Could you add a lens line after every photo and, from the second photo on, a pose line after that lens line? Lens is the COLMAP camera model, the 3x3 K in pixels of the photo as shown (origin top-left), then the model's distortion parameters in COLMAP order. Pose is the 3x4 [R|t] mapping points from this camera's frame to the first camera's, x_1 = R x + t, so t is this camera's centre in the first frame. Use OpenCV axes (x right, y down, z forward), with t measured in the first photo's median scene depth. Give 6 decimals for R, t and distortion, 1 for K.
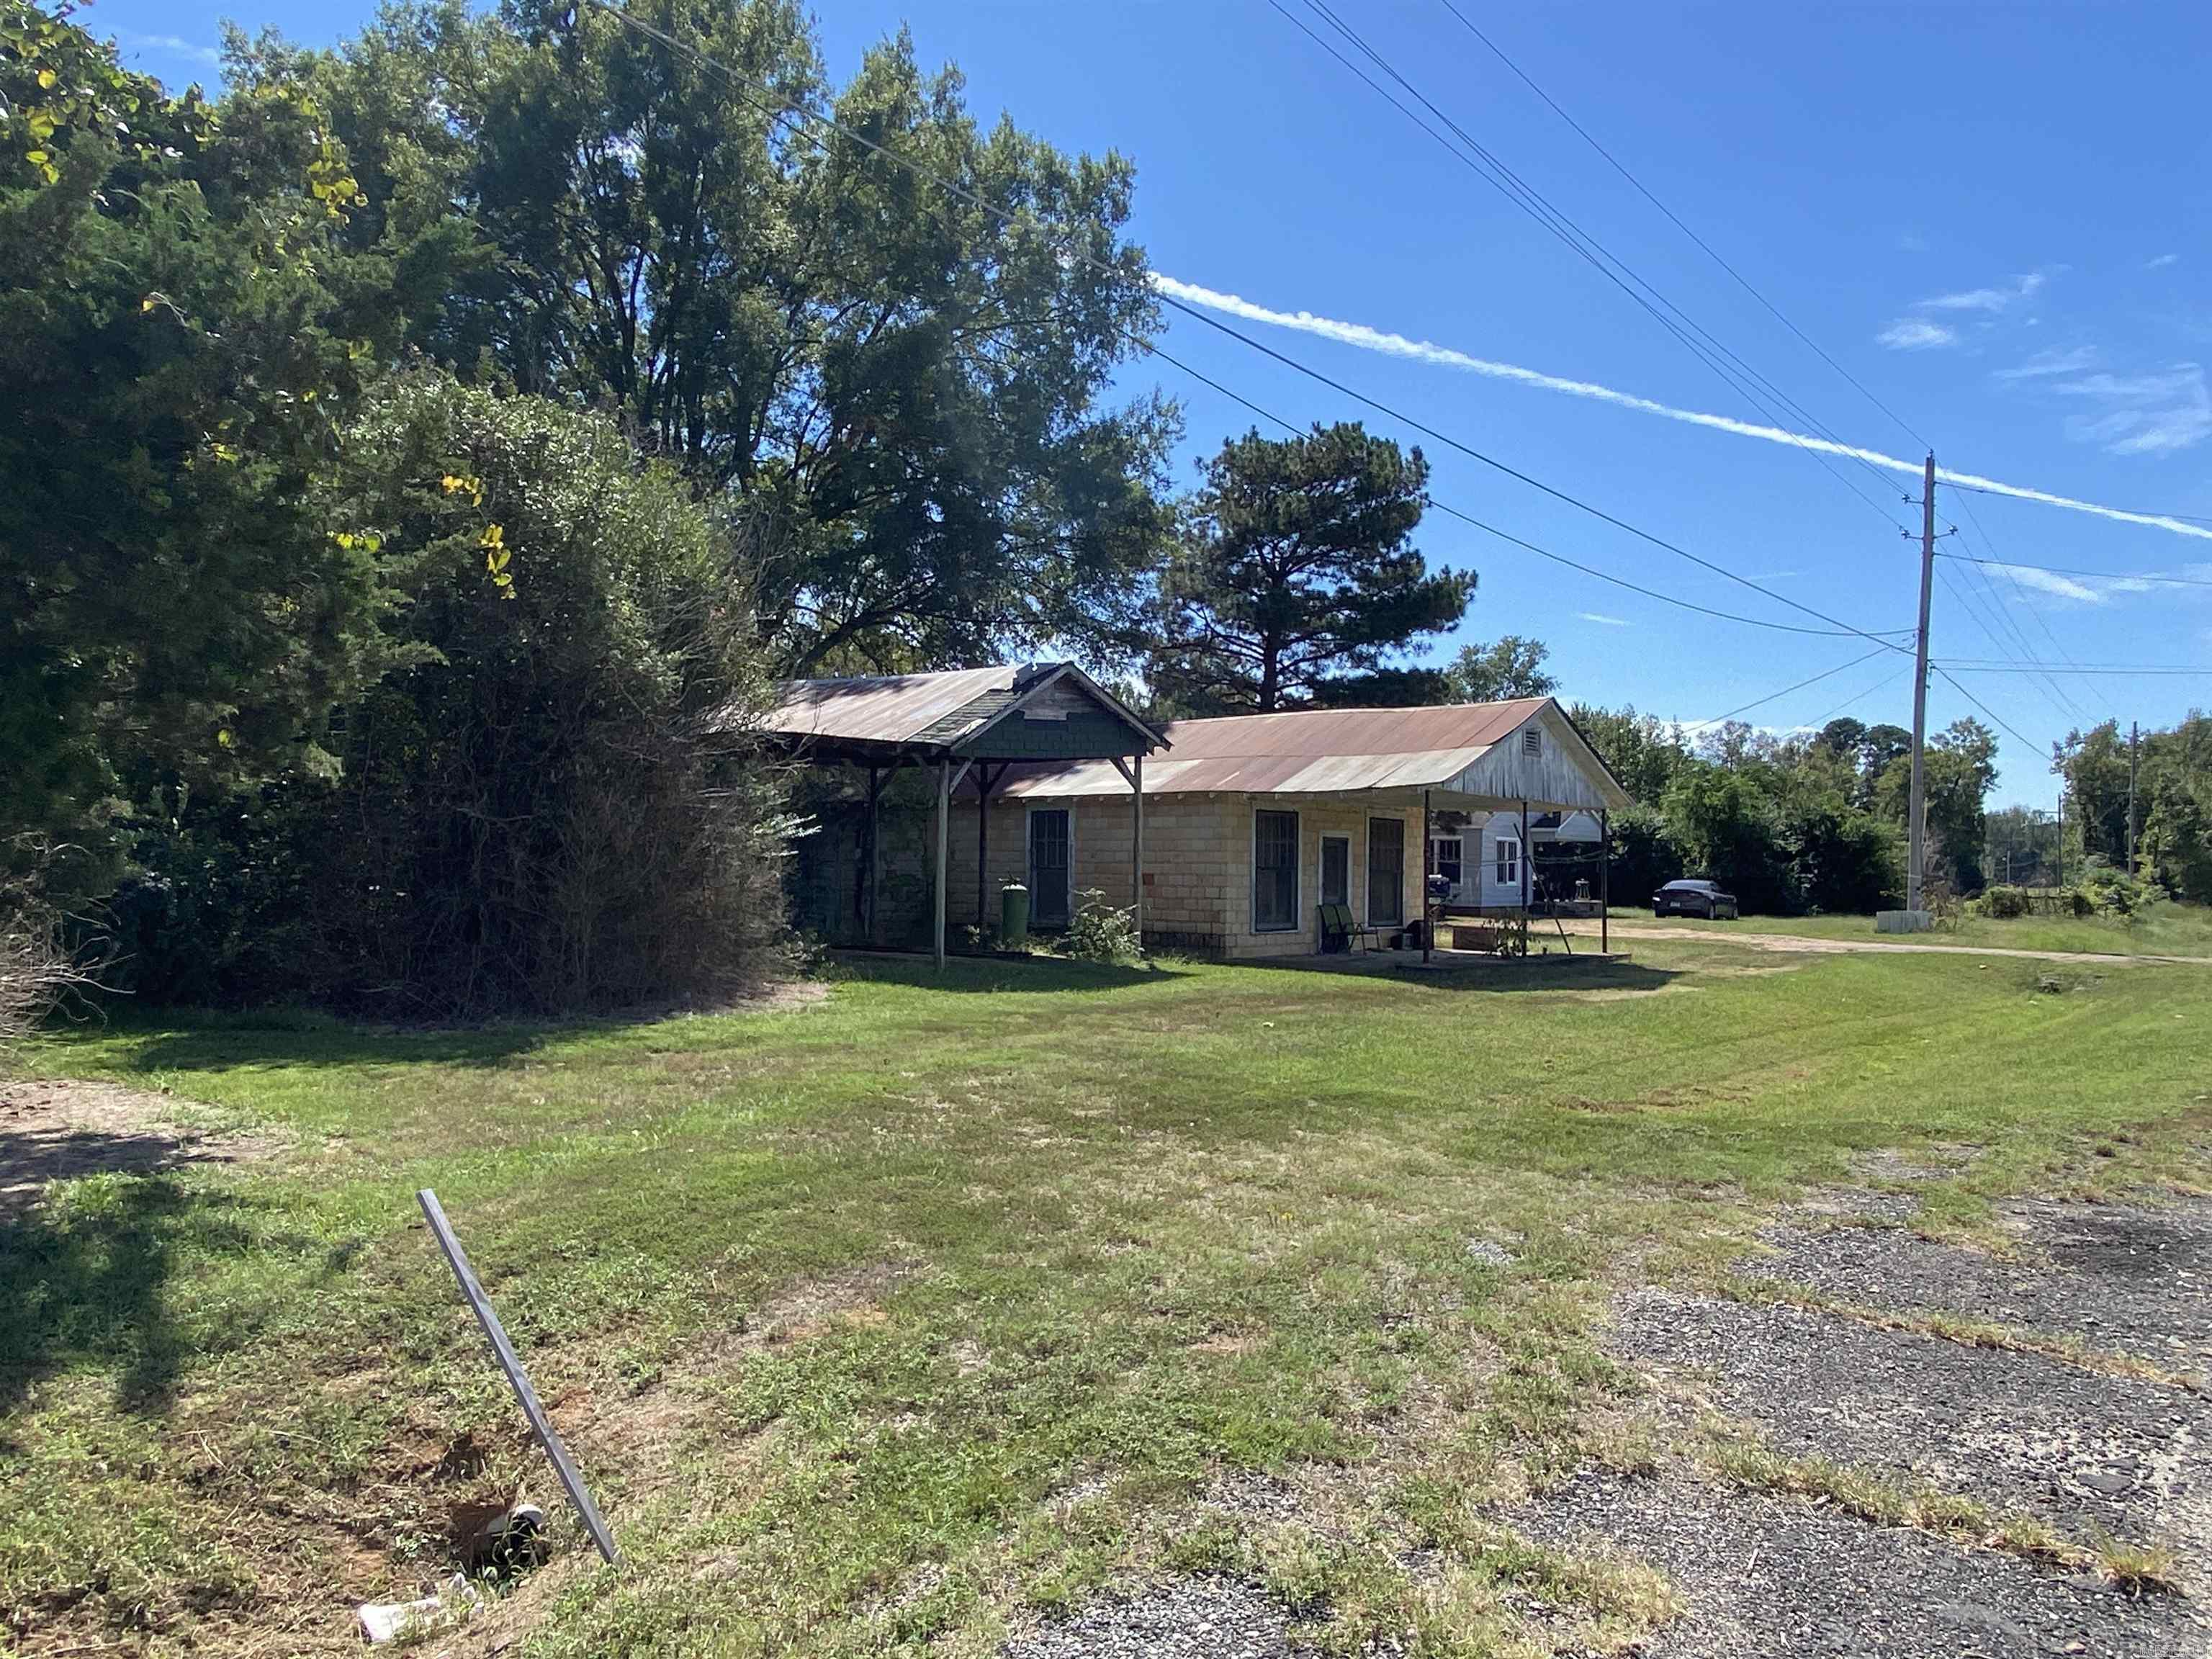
lens RADIAL K [[1452.4, 0, 1106.0], [0, 1452.4, 829.5], [0, 0, 1]] dist [0.048850, -0.038459]
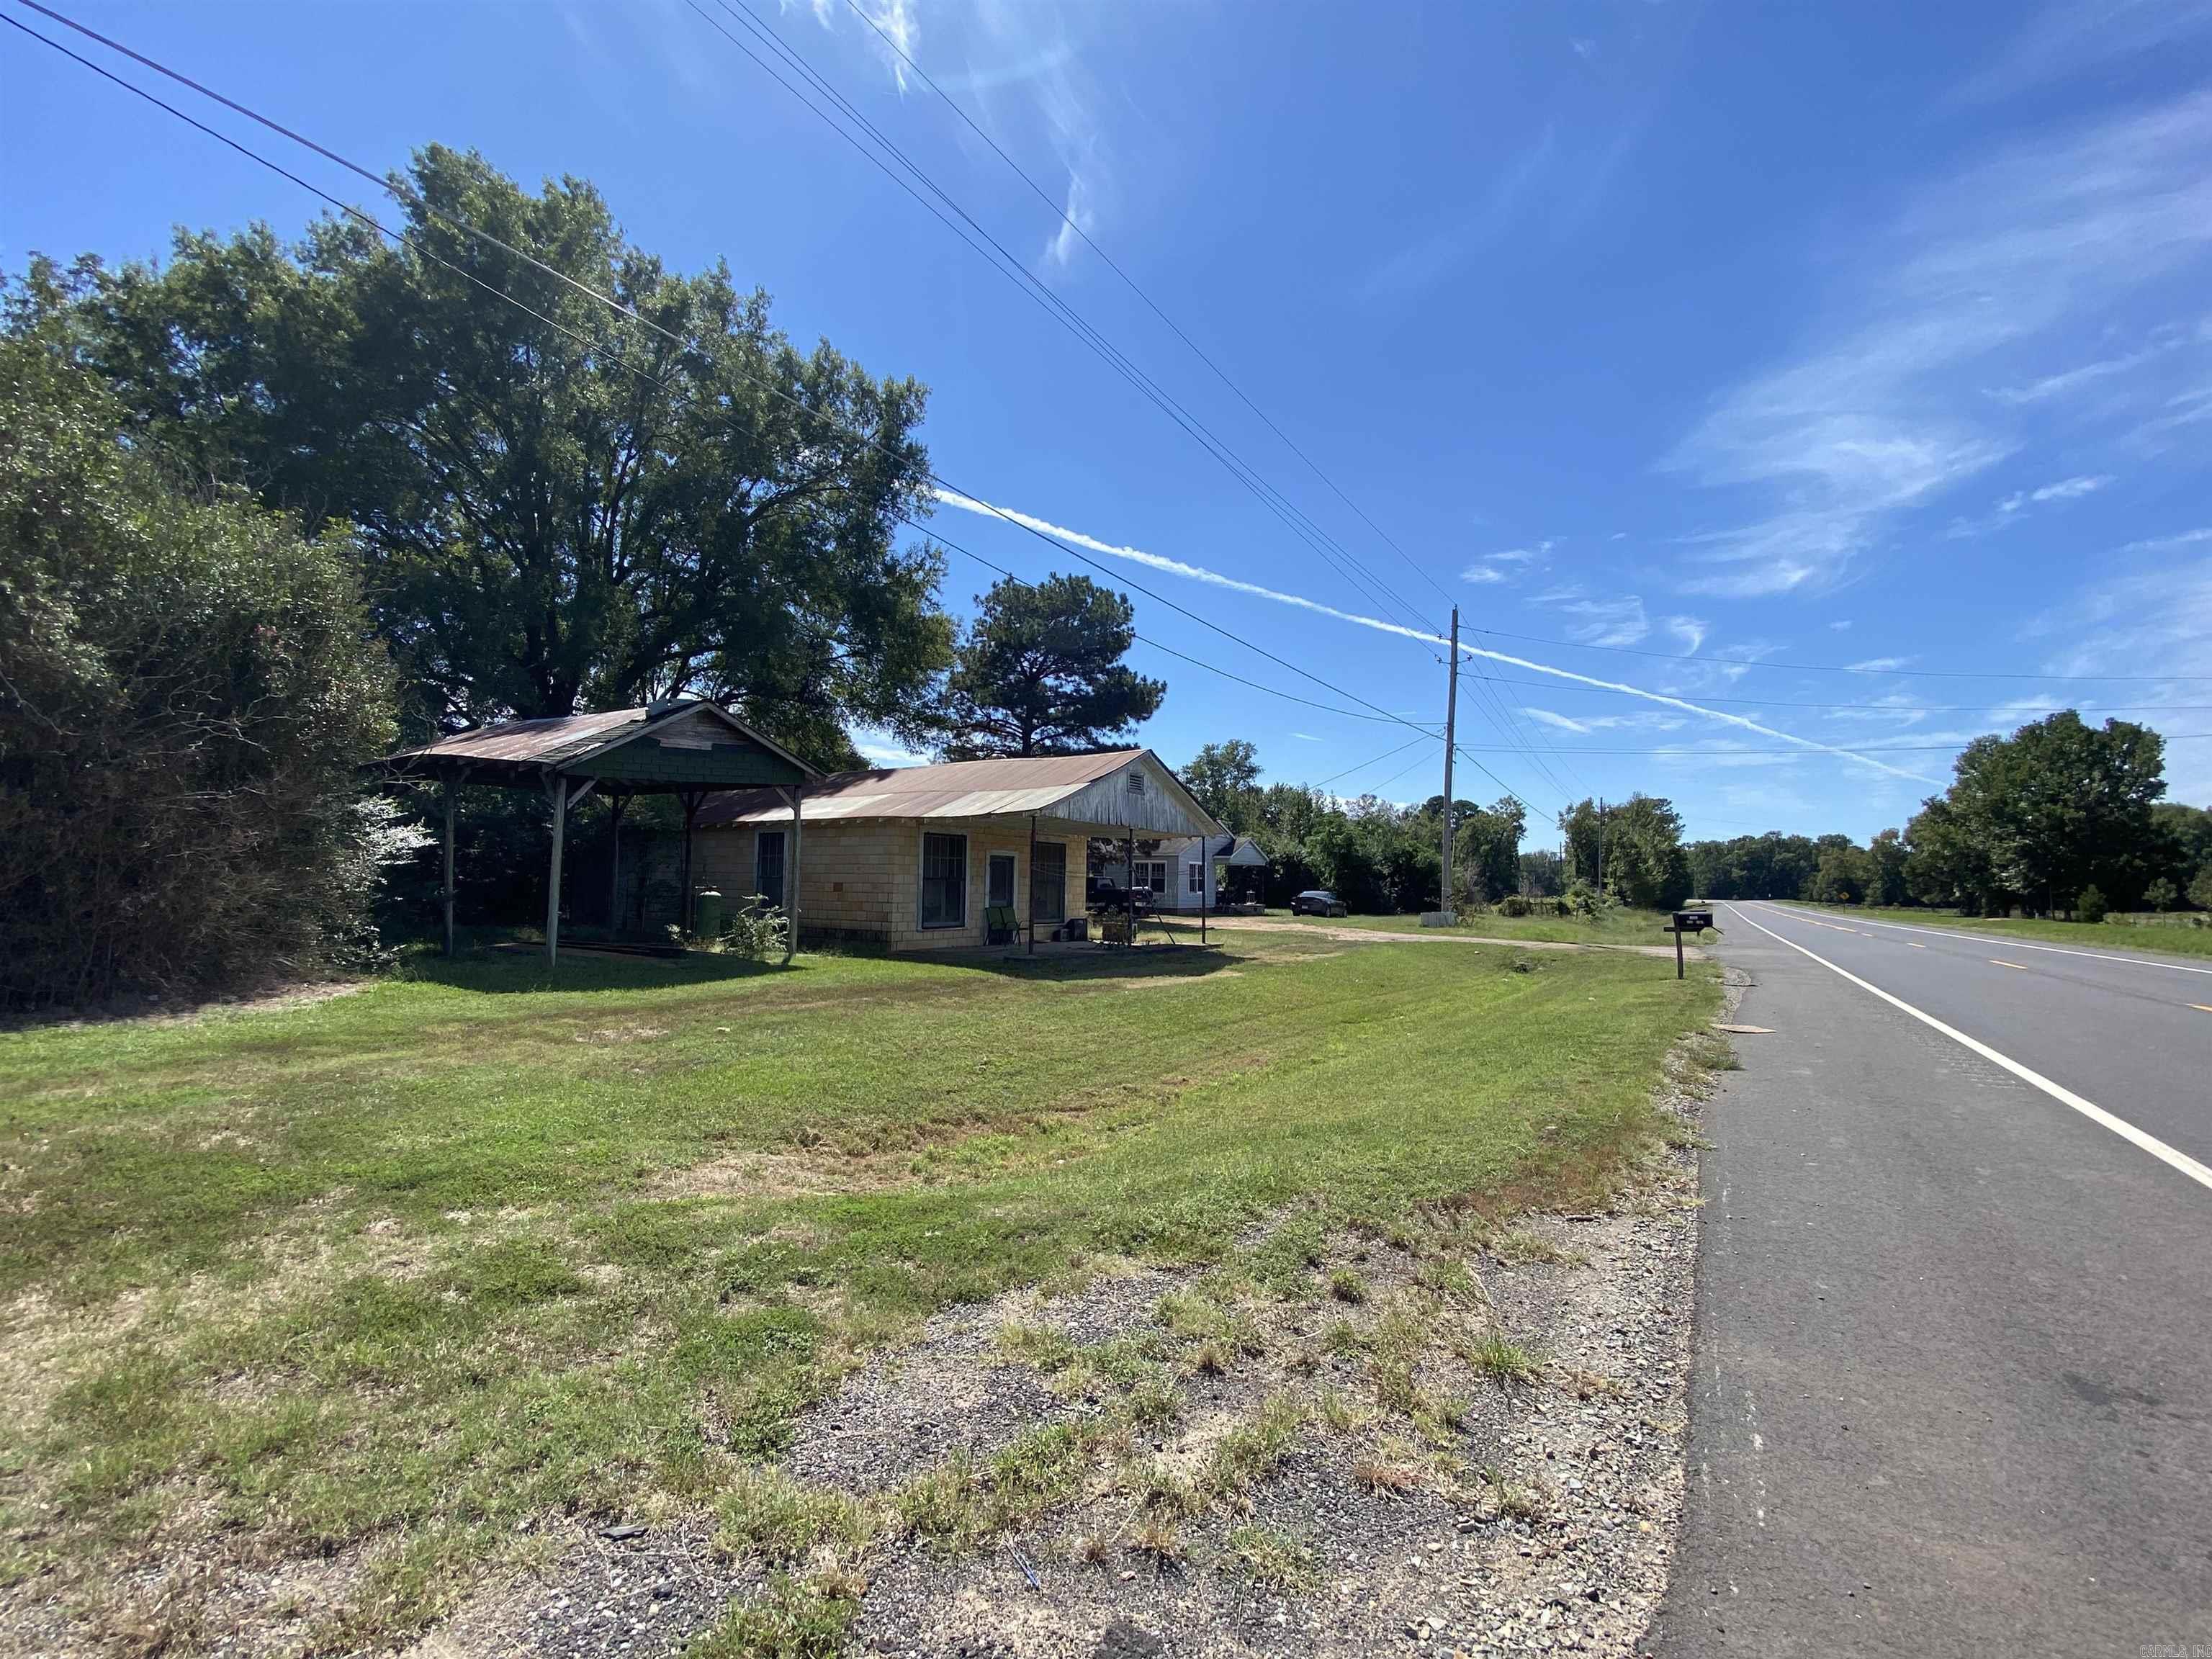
lens RADIAL K [[871.8, 0, 1106.0], [0, 871.8, 829.5], [0, 0, 1]] dist [0.050539, -0.000029]
pose [[0.995753, 0.010084, 0.091507, 0.112522], [-0.006767, 0.999311, -0.036482, 0.006045], [-0.091812, 0.035707, 0.995136, 0.129802]]
